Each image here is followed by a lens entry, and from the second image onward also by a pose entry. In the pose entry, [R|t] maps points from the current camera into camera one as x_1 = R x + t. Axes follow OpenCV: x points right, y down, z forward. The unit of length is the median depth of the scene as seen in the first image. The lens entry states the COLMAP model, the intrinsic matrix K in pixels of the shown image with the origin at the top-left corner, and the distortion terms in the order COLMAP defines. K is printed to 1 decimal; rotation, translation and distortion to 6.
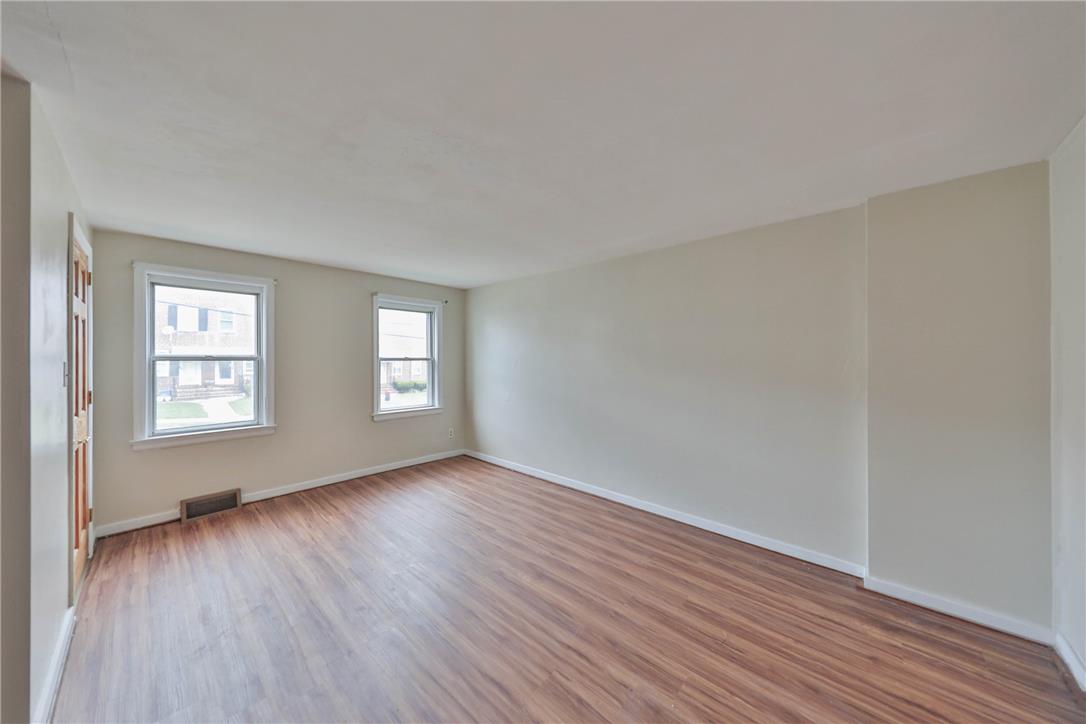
lens RADIAL K [[372.2, 0, 531.4], [0, 372.2, 357.1], [0, 0, 1]] dist [-0.006612, 0.000005]
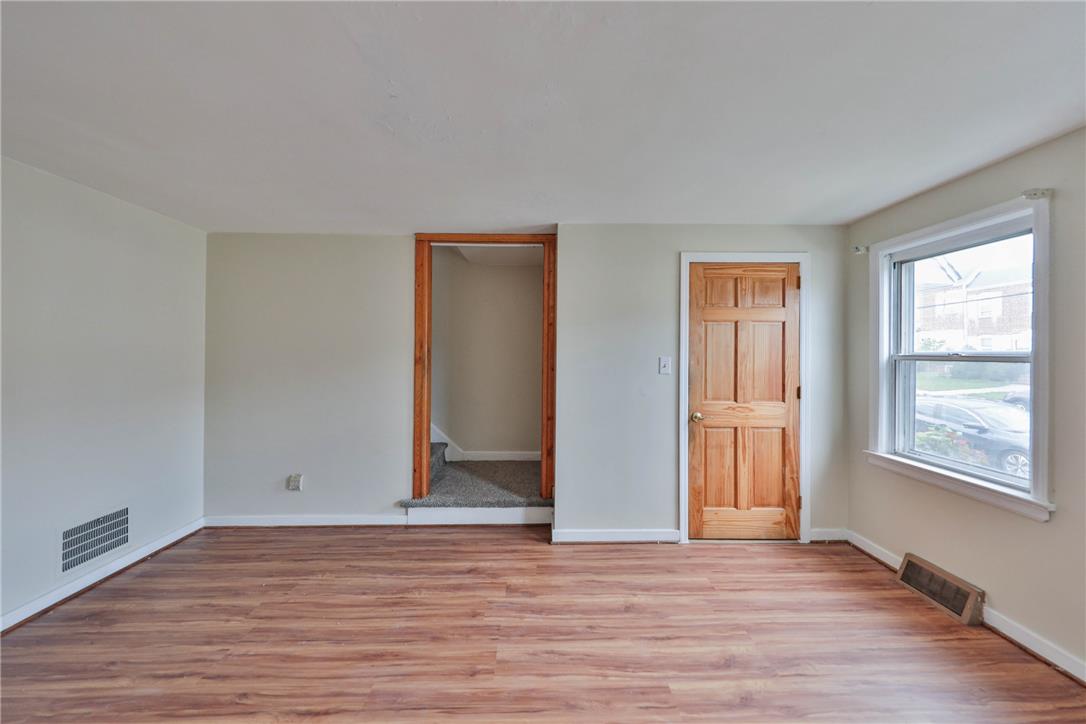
lens RADIAL K [[374.9, 0, 541.2], [0, 374.9, 353.2], [0, 0, 1]] dist [0.011079, -0.003155]
pose [[-0.706679, -0.006576, -0.707504, 0.094135], [-0.008337, 0.999965, -0.000967, 0.001928], [0.707485, 0.005215, -0.706709, 1.014565]]
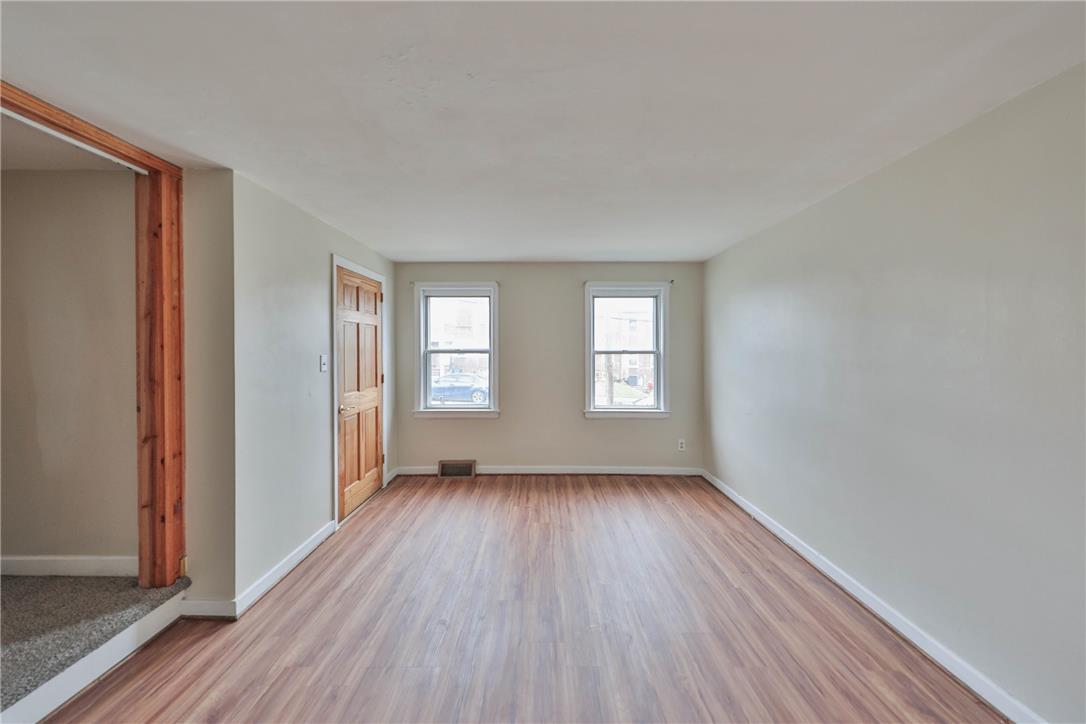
lens RADIAL K [[374.9, 0, 536.5], [0, 374.9, 351.2], [0, 0, 1]] dist [0.011079, -0.003155]
pose [[0.681887, 0.000487, -0.731457, 0.255382], [0.003198, 0.999988, 0.003647, -0.002258], [0.731450, -0.004826, 0.681878, 0.349274]]
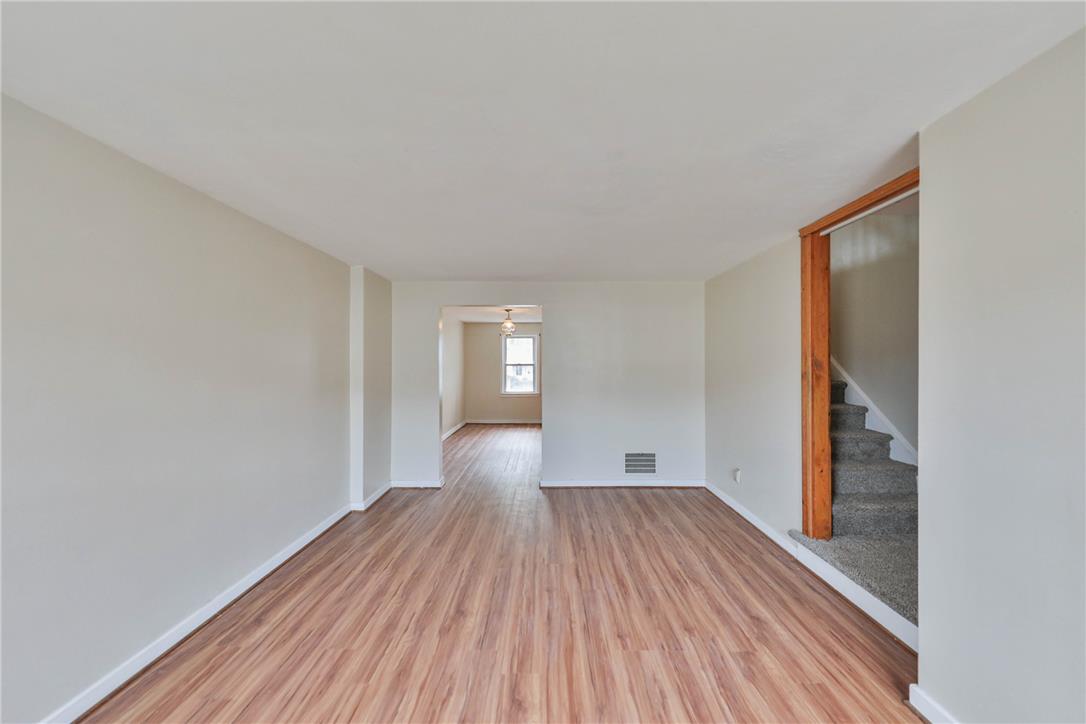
lens RADIAL K [[374.9, 0, 552.3], [0, 374.9, 367.8], [0, 0, 1]] dist [0.011079, -0.003155]
pose [[-0.706884, -0.009886, 0.707261, -0.567083], [0.001533, 0.999879, 0.015508, -0.008789], [-0.707328, 0.012046, -0.706783, 1.095771]]
